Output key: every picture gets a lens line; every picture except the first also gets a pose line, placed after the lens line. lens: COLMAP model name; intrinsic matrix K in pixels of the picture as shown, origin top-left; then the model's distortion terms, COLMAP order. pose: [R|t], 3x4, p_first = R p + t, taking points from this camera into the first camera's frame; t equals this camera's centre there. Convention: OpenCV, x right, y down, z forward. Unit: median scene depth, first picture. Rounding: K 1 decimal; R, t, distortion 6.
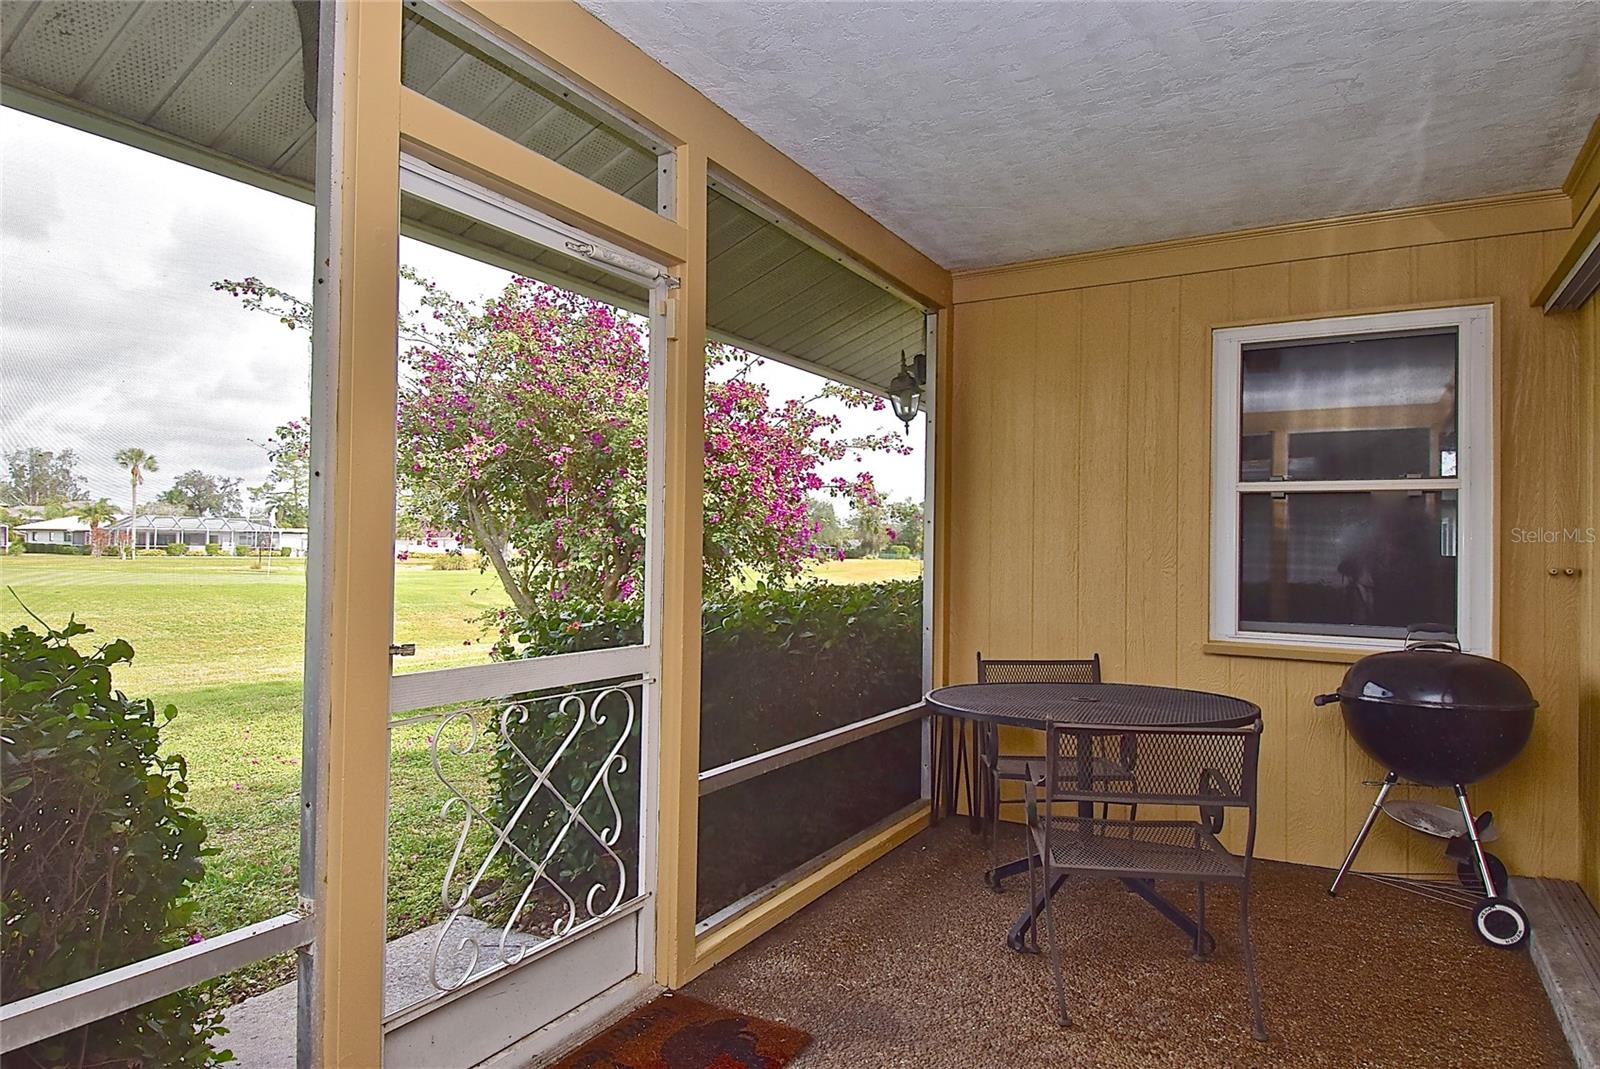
lens RADIAL K [[937.1, 0, 797.3], [0, 937.1, 555.3], [0, 0, 1]] dist [0.057286, -0.057368]
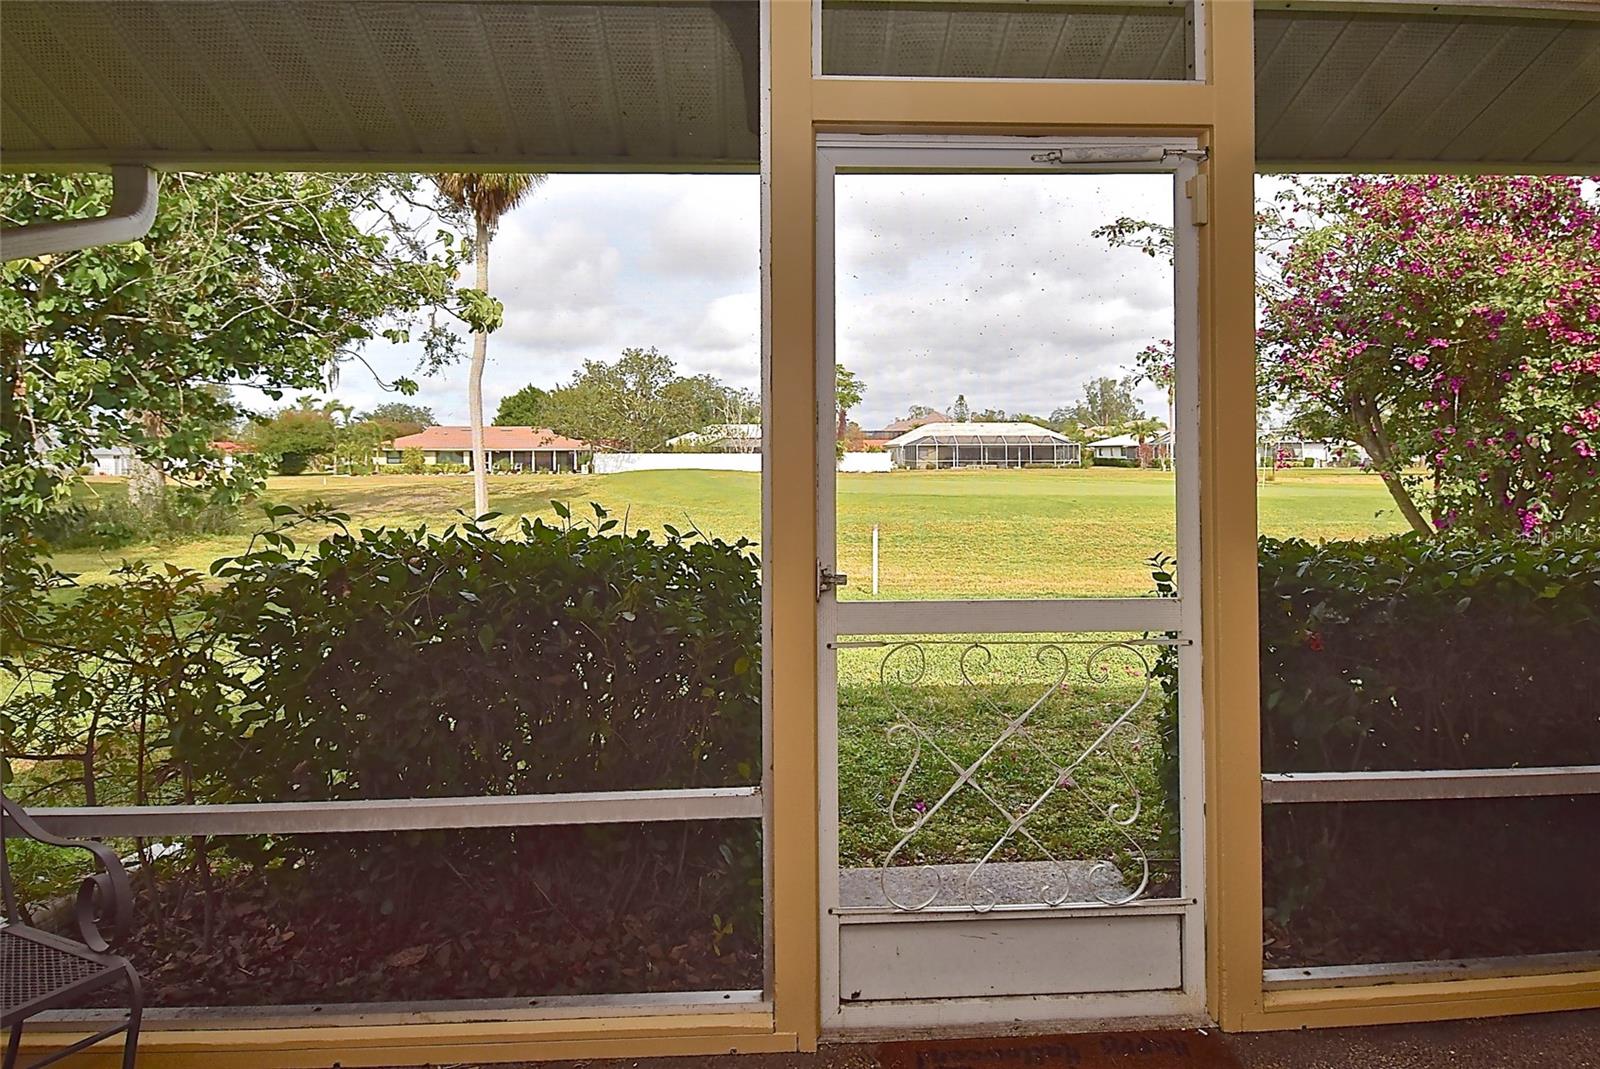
lens RADIAL K [[972.4, 0, 804.9], [0, 972.4, 446.2], [0, 0, 1]] dist [-0.013747, -0.000093]
pose [[0.552750, -0.023544, -0.833014, 0.141087], [0.007187, 0.999698, -0.023487, -0.008129], [0.833316, 0.006996, 0.552753, 0.094746]]
